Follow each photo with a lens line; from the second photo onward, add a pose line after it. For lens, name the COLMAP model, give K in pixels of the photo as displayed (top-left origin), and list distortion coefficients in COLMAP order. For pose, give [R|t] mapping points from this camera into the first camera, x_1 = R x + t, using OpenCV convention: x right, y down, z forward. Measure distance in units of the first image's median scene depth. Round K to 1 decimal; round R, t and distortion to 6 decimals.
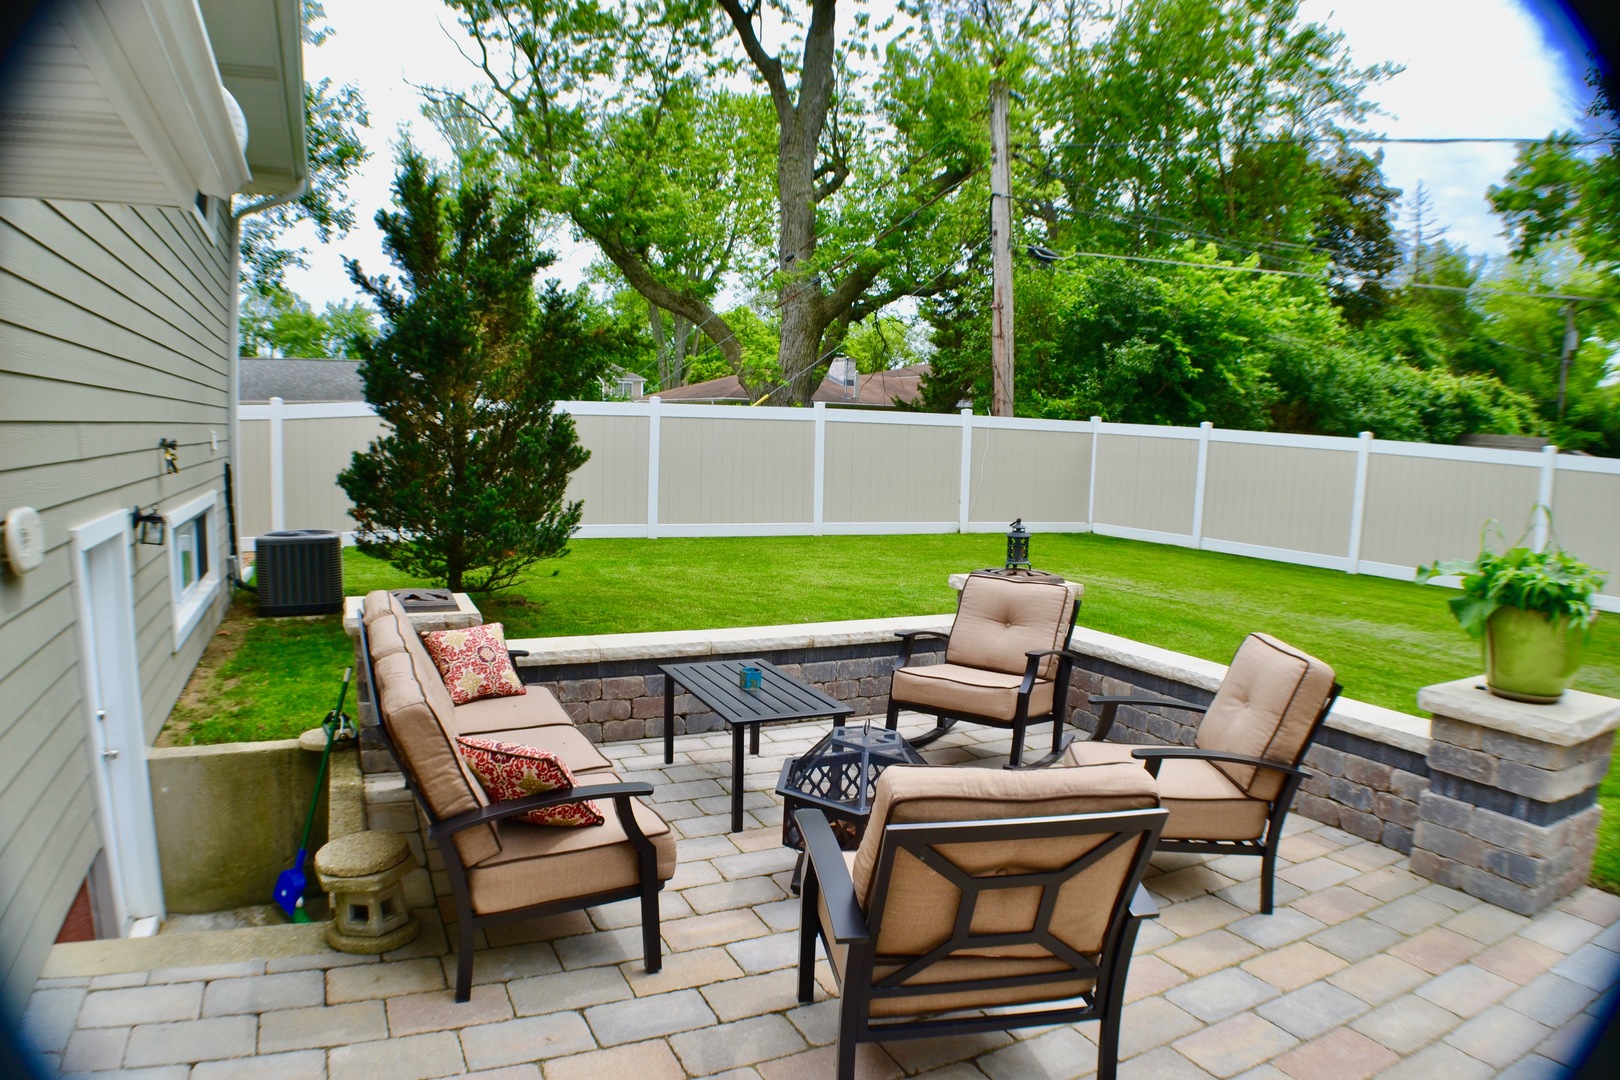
lens RADIAL K [[1000.3, 0, 795.9], [0, 1000.3, 543.3], [0, 0, 1]] dist [-0.191065, 0.042441]
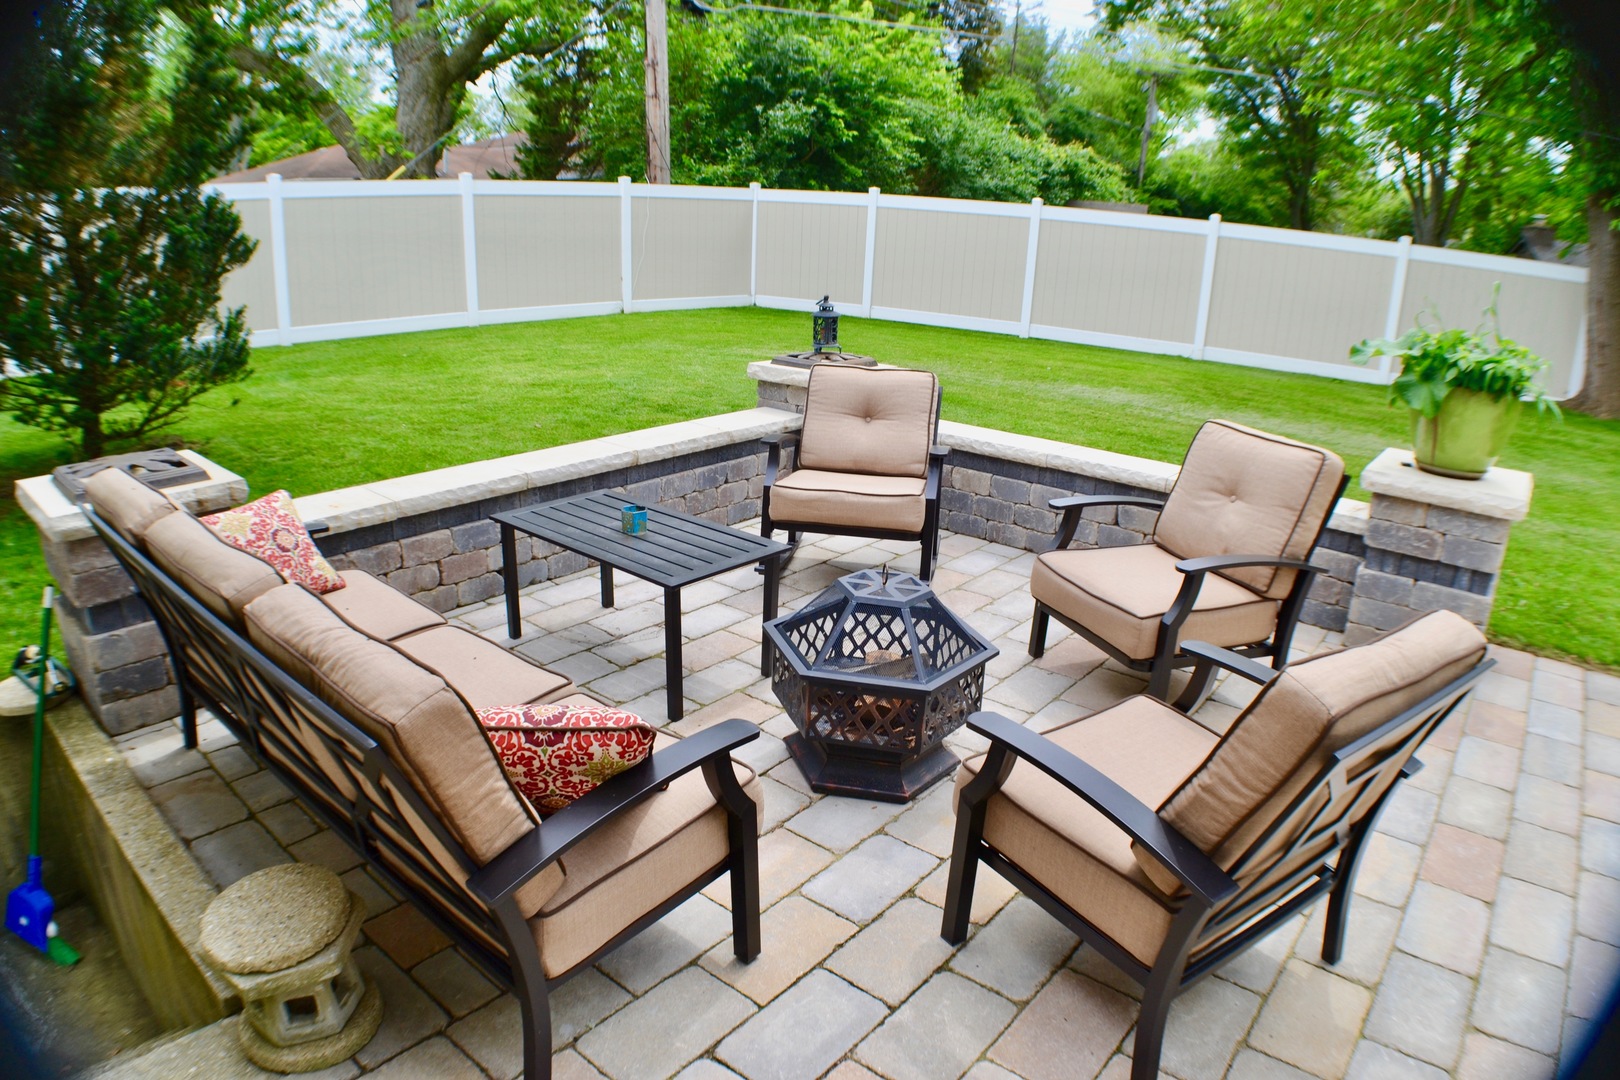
lens RADIAL K [[1000.3, 0, 795.9], [0, 1000.3, 543.3], [0, 0, 1]] dist [-0.191065, 0.042441]
pose [[0.914018, -0.131359, 0.383817, -0.083254], [0.043029, 0.972179, 0.230253, -0.007277], [-0.403385, -0.193940, 0.894241, 0.090163]]
